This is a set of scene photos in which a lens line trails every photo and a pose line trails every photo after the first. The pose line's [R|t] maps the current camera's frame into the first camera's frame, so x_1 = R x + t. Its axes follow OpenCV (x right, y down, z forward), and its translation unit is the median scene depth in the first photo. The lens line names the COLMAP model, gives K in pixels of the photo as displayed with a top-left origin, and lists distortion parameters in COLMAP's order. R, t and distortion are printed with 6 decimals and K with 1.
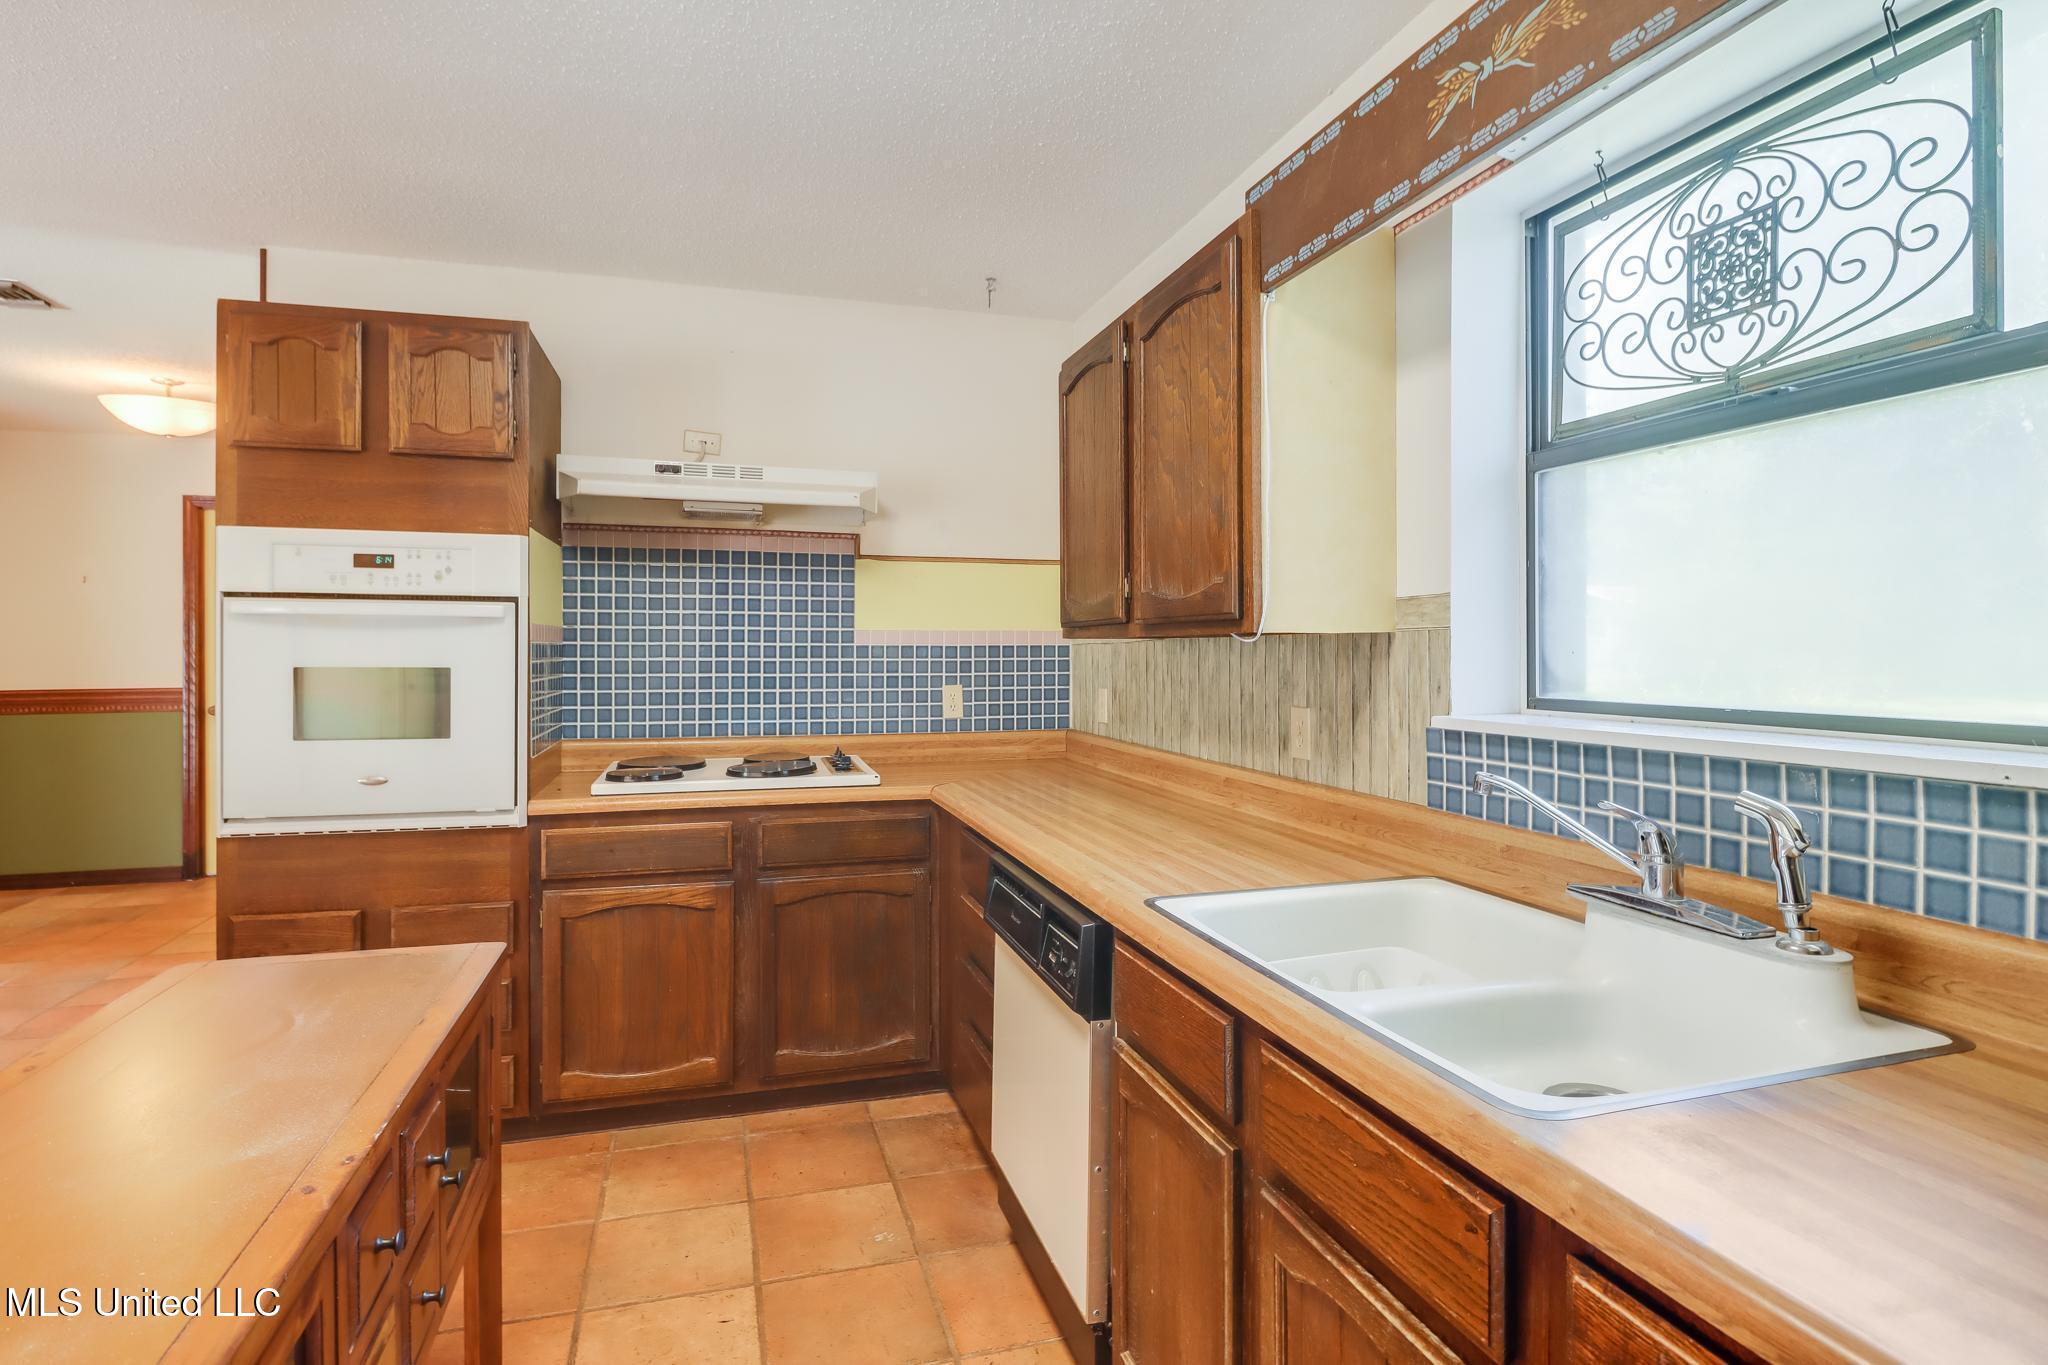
lens RADIAL K [[1052.3, 0, 1023.9], [0, 1052.3, 656.6], [0, 0, 1]] dist [0.002213, -0.011681]
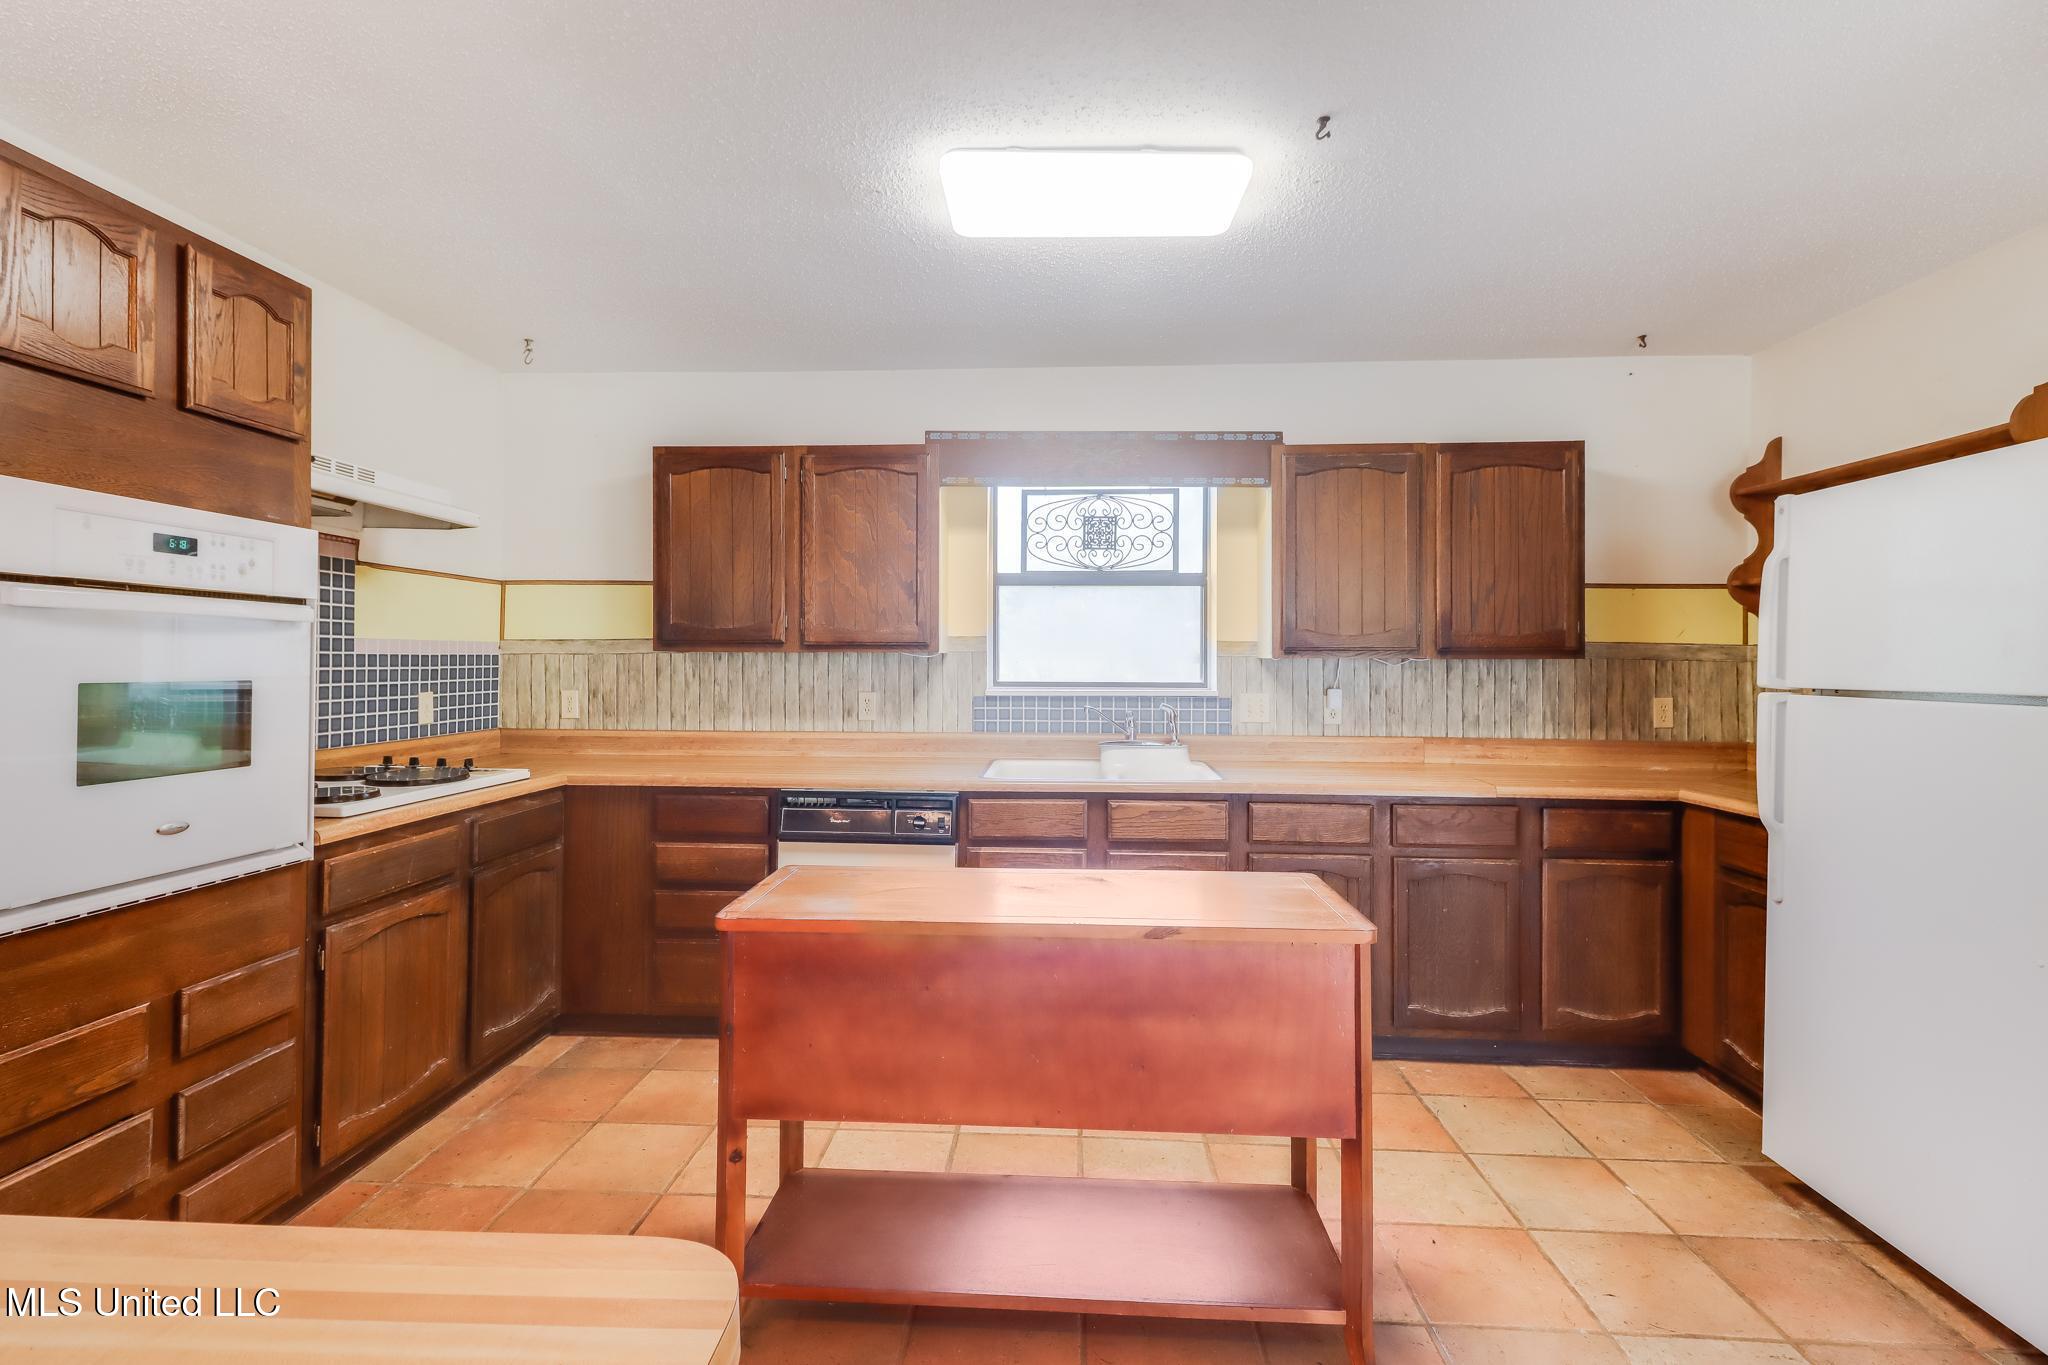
lens RADIAL K [[949.5, 0, 1013.6], [0, 949.5, 656.1], [0, 0, 1]] dist [0.025113, -0.000655]
pose [[0.341739, 0.004635, 0.939784, -1.060148], [0.001057, 0.999985, -0.005317, -0.004330], [-0.939794, 0.002810, 0.341729, 0.171513]]
